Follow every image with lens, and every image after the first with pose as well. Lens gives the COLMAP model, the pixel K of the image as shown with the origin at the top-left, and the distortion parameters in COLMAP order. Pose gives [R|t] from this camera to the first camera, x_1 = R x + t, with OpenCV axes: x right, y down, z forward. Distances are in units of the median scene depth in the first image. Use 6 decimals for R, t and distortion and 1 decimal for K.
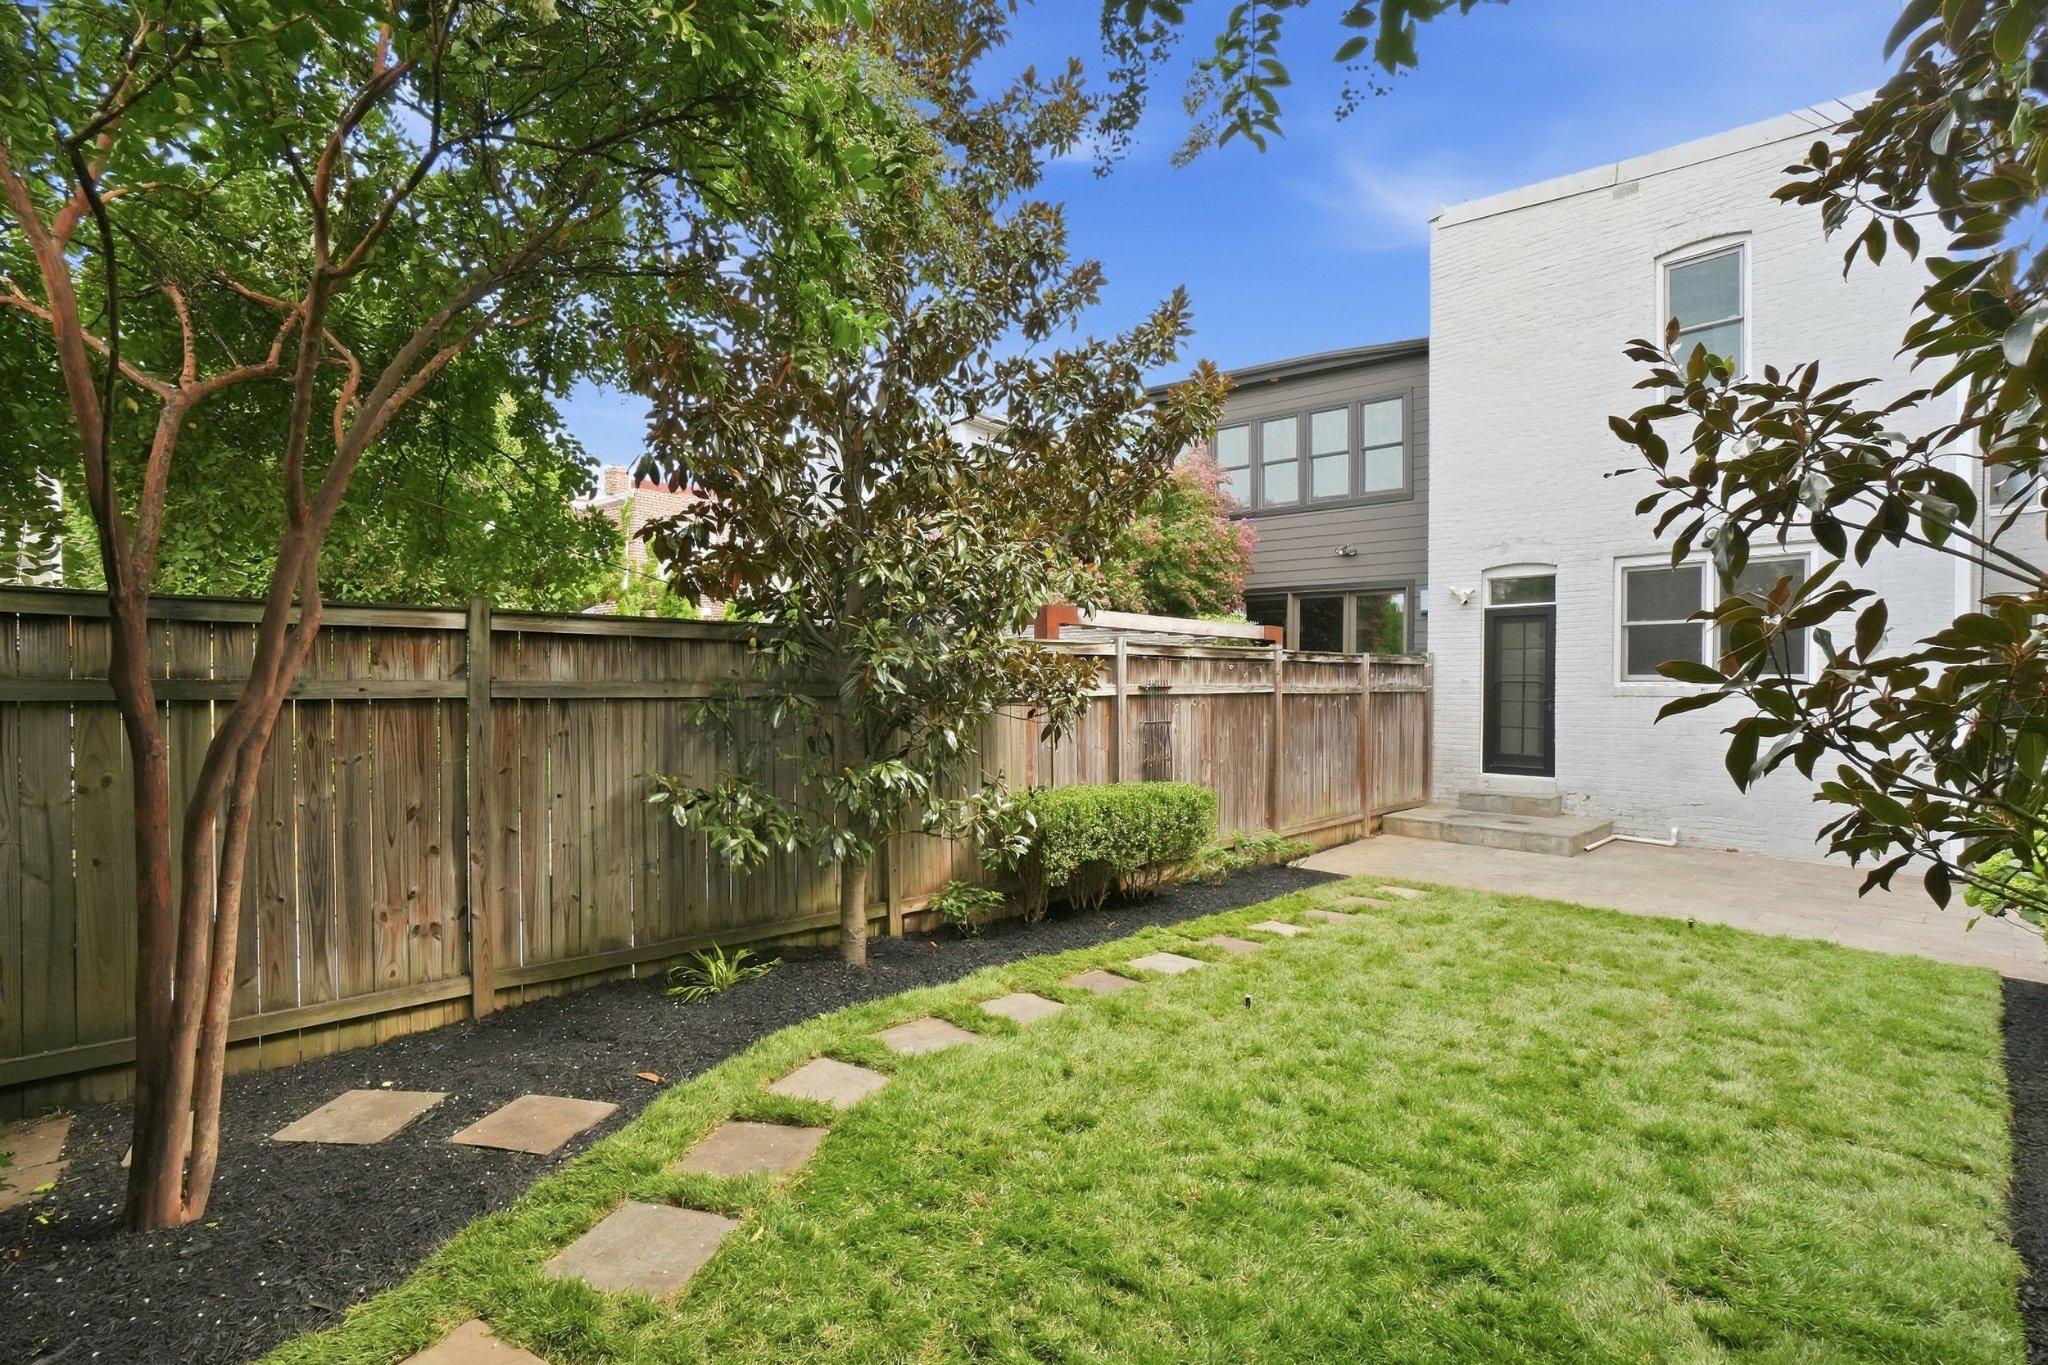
lens RADIAL K [[989.0, 0, 1033.0], [0, 989.0, 689.3], [0, 0, 1]] dist [-0.028380, 0.003574]
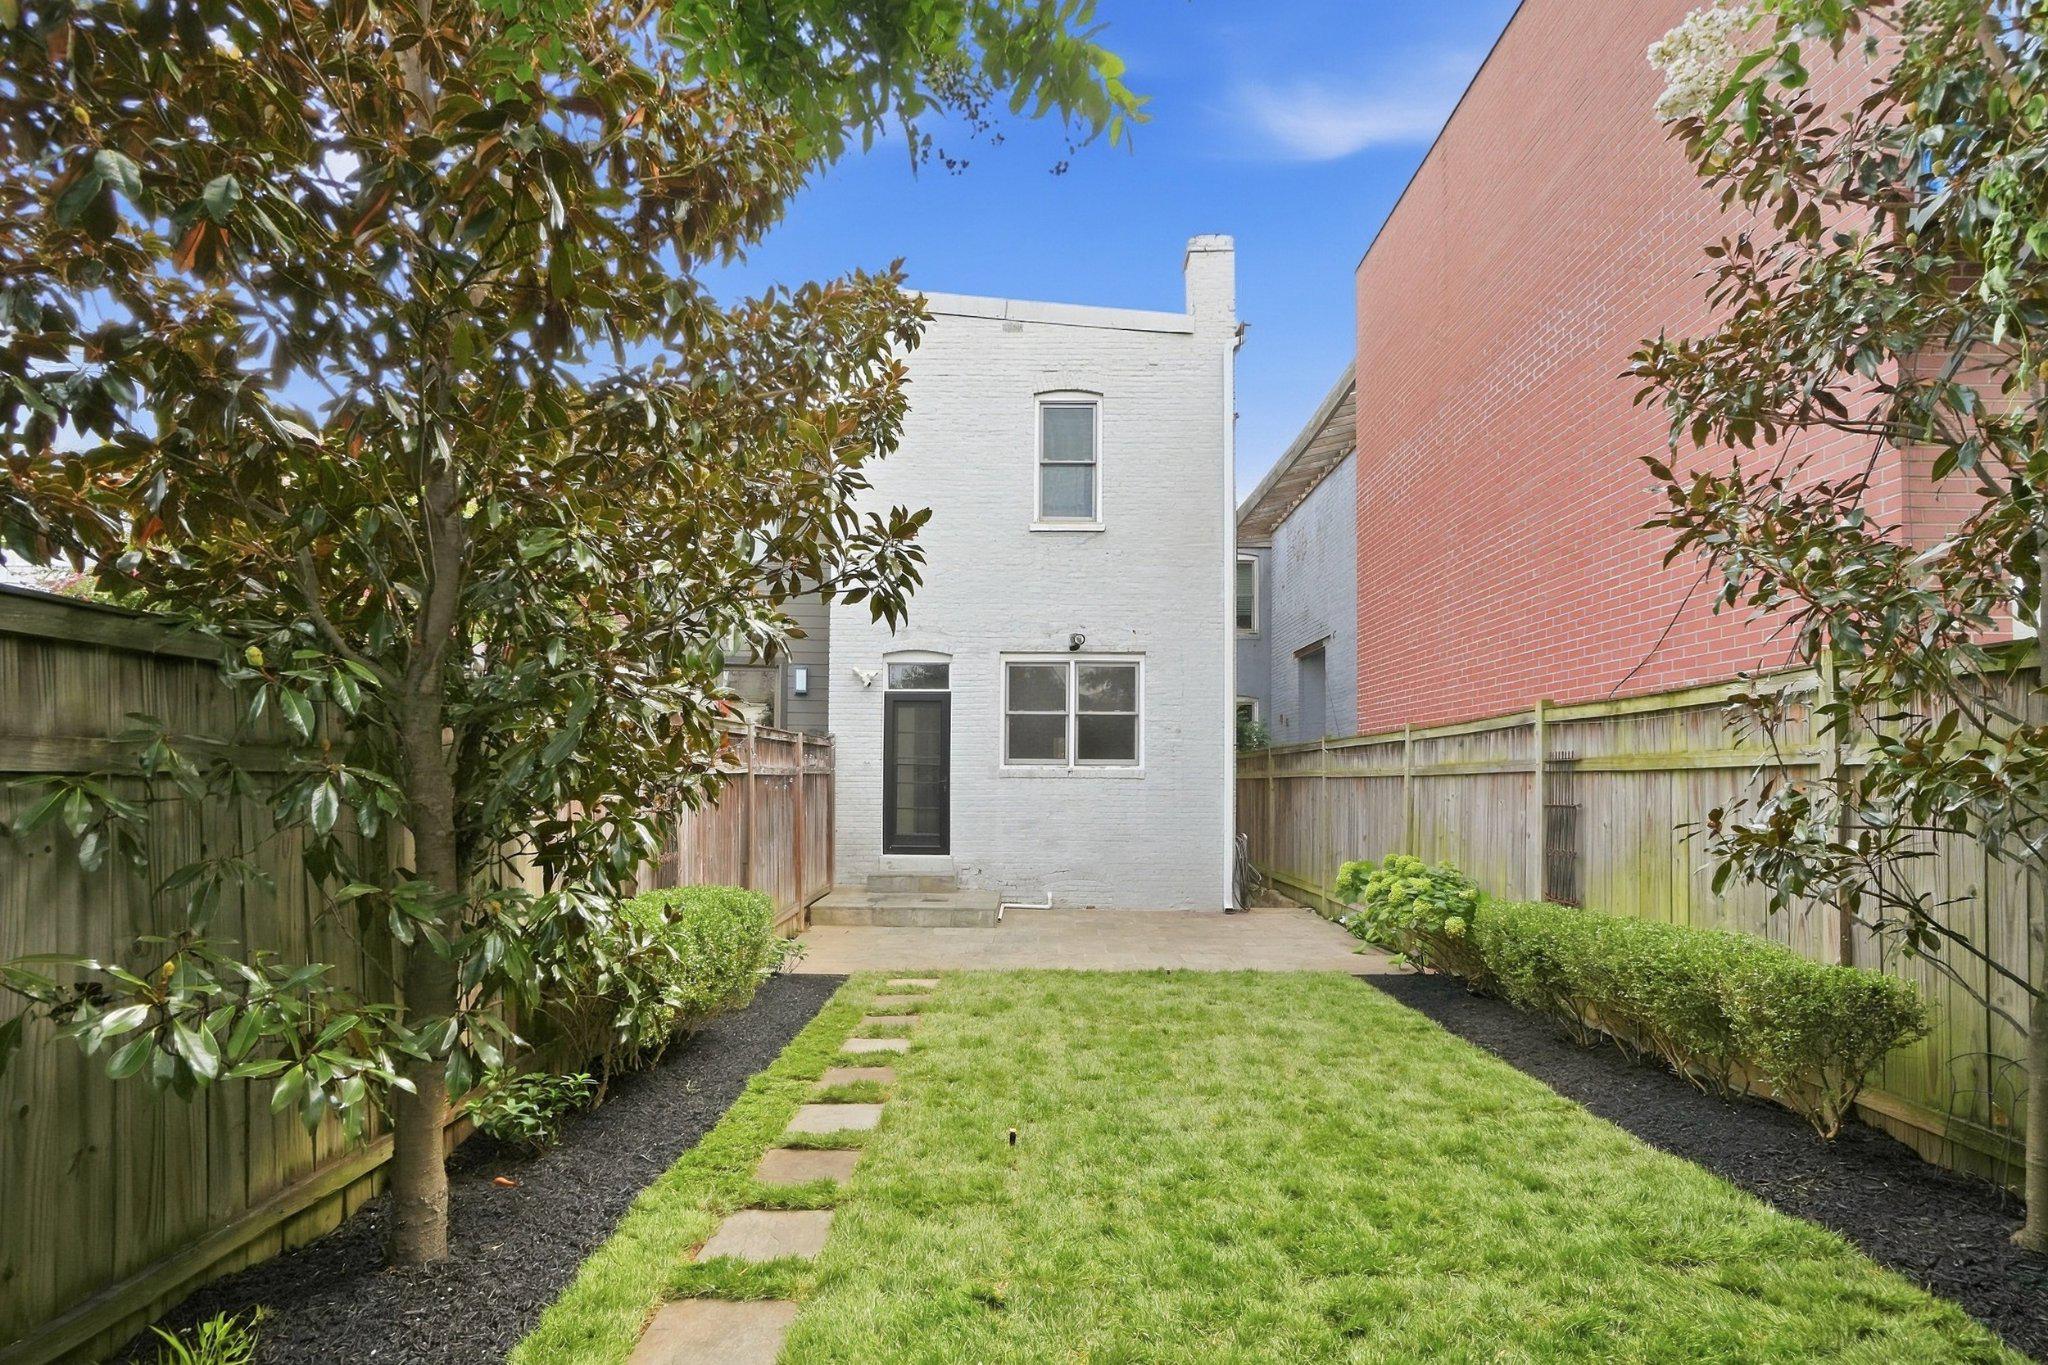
lens RADIAL K [[989.0, 0, 1066.6], [0, 989.0, 761.8], [0, 0, 1]] dist [-0.028380, 0.003574]
pose [[0.664308, 0.012325, 0.747357, -0.194196], [-0.001928, 0.999889, -0.014776, 0.005150], [-0.747456, 0.008375, 0.664258, 0.206112]]
